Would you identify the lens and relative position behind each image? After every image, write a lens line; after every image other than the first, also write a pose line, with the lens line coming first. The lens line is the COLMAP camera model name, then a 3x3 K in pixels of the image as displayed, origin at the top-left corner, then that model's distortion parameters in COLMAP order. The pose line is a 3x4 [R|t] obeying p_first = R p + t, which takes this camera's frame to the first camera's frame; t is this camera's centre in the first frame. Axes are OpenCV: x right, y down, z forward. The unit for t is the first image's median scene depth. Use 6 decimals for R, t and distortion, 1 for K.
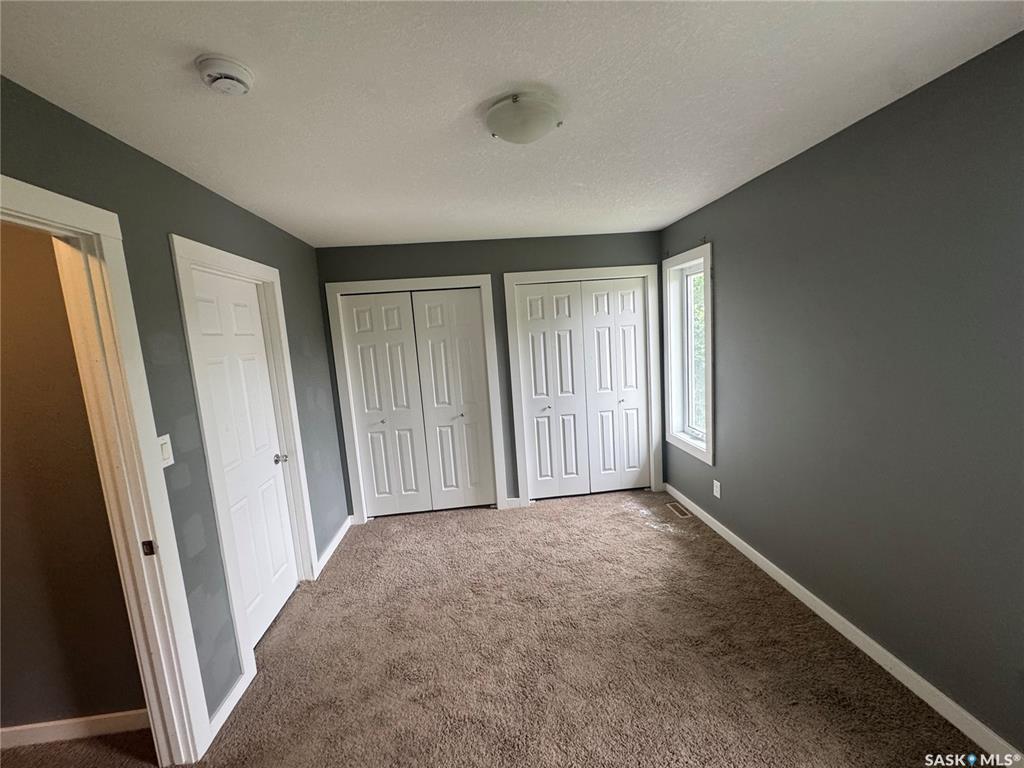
lens RADIAL K [[411.9, 0, 511.7], [0, 411.9, 385.5], [0, 0, 1]] dist [0.004021, -0.000056]
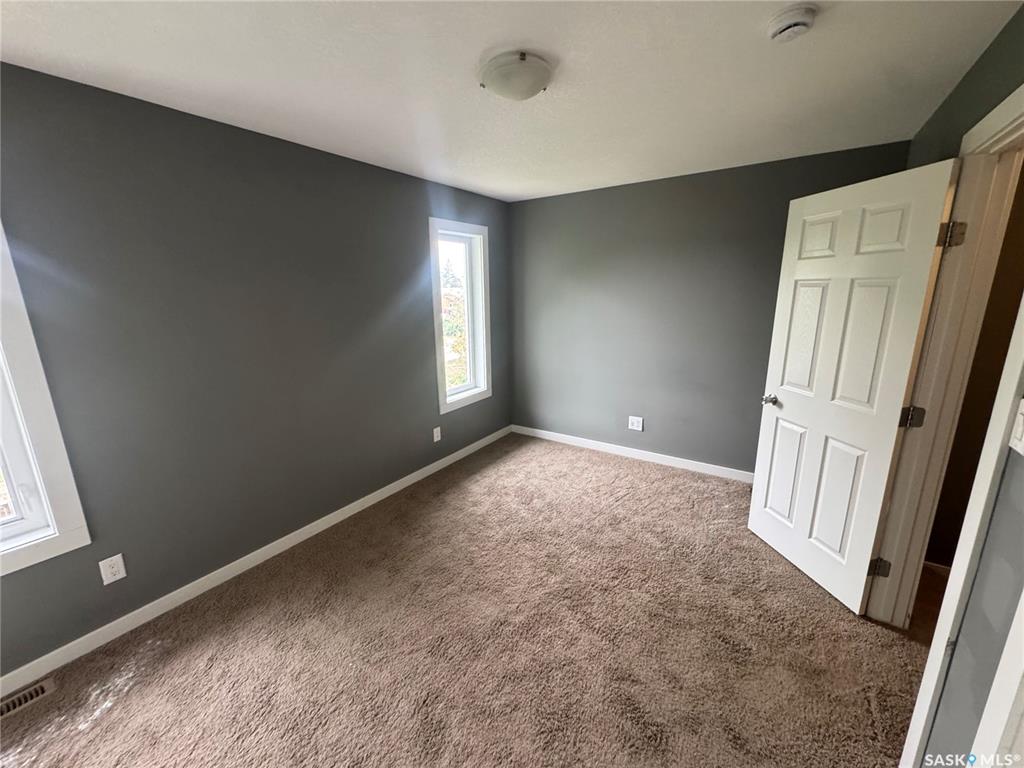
lens RADIAL K [[411.9, 0, 512.9], [0, 411.9, 382.1], [0, 0, 1]] dist [0.004021, -0.000056]
pose [[-0.769980, -0.068901, 0.634338, -0.349251], [0.148388, 0.947559, 0.283042, -0.105579], [-0.620574, 0.312064, -0.719377, 1.012791]]
